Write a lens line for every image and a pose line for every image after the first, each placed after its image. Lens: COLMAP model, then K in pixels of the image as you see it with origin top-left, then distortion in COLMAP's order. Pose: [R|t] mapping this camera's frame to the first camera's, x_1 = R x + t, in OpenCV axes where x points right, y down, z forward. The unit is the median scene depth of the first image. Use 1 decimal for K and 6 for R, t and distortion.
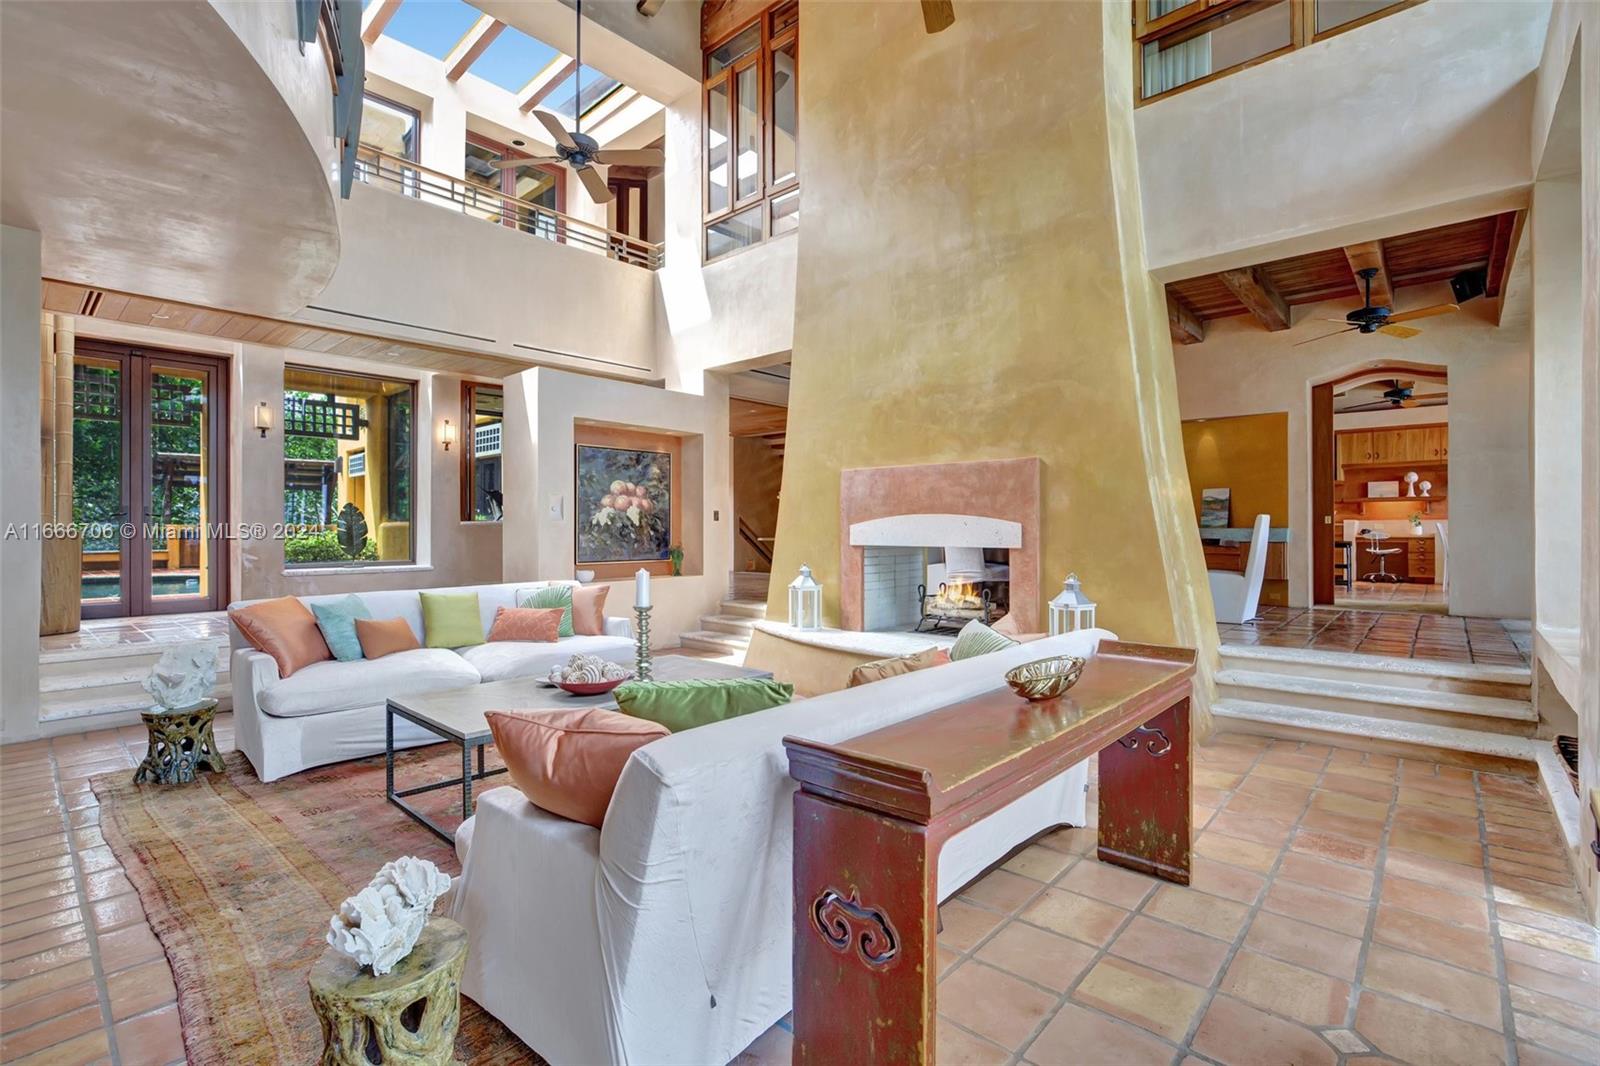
lens RADIAL K [[717.3, 0, 800.0], [0, 717.3, 533.0], [0, 0, 1]] dist [0.000939, 0.000197]
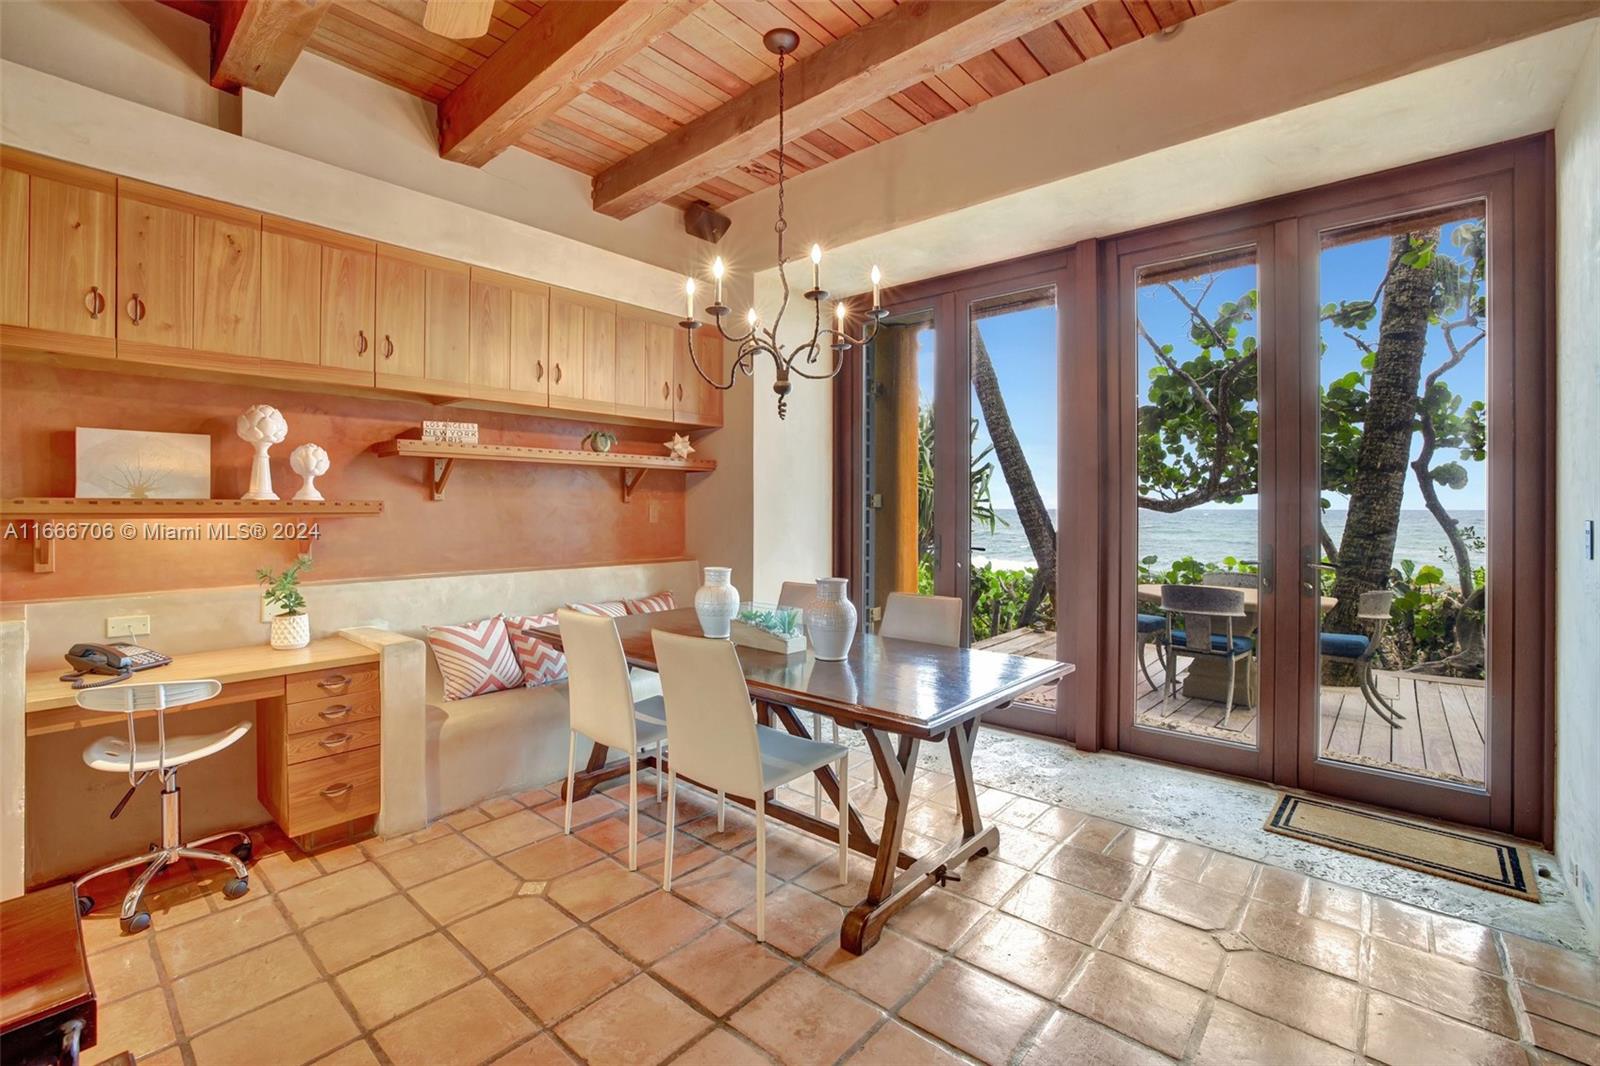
lens RADIAL K [[698.3, 0, 793.7], [0, 698.3, 506.8], [0, 0, 1]] dist [-0.001148, -0.000220]
pose [[-0.019026, -0.000731, 0.999819, 0.586036], [0.000049, 1.000000, 0.000732, -0.047590], [-0.999819, 0.000063, -0.019026, 0.801381]]
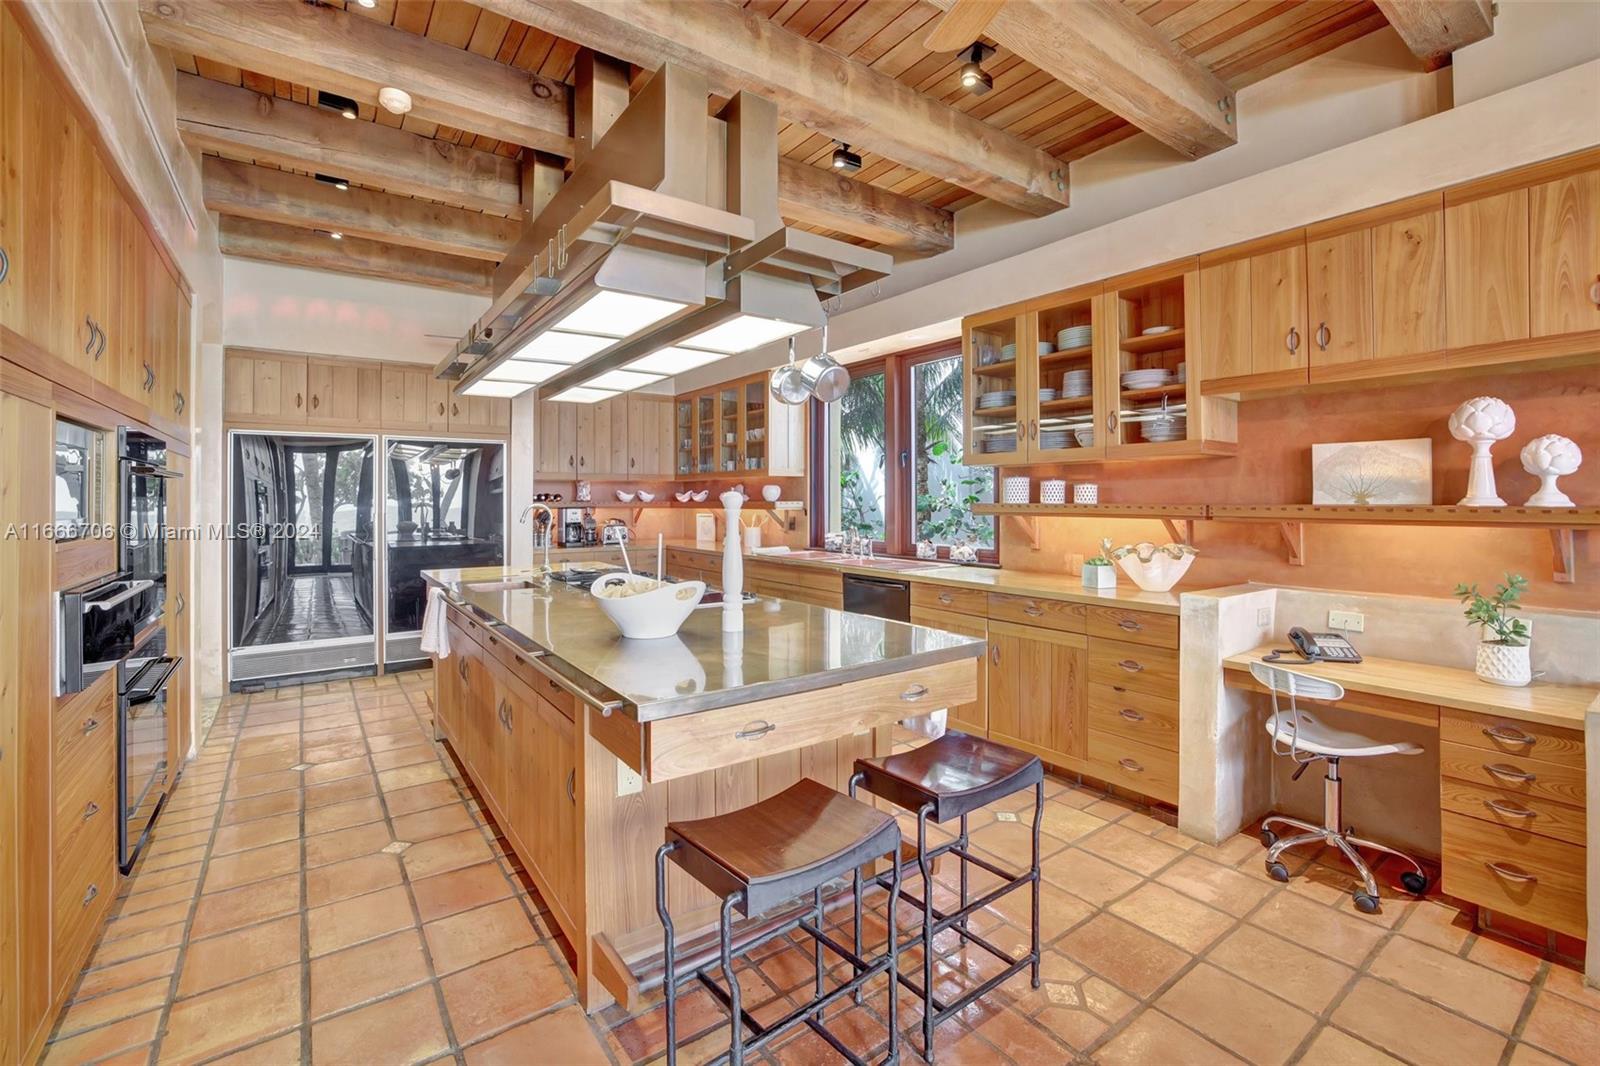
lens RADIAL K [[703.9, 0, 798.5], [0, 703.9, 495.3], [0, 0, 1]] dist [-0.000103, 0.000363]
pose [[0.981189, -0.001204, -0.193046, 0.672451], [-0.000440, 0.999964, -0.008474, -0.051266], [0.193049, 0.008400, 0.981153, 0.728974]]
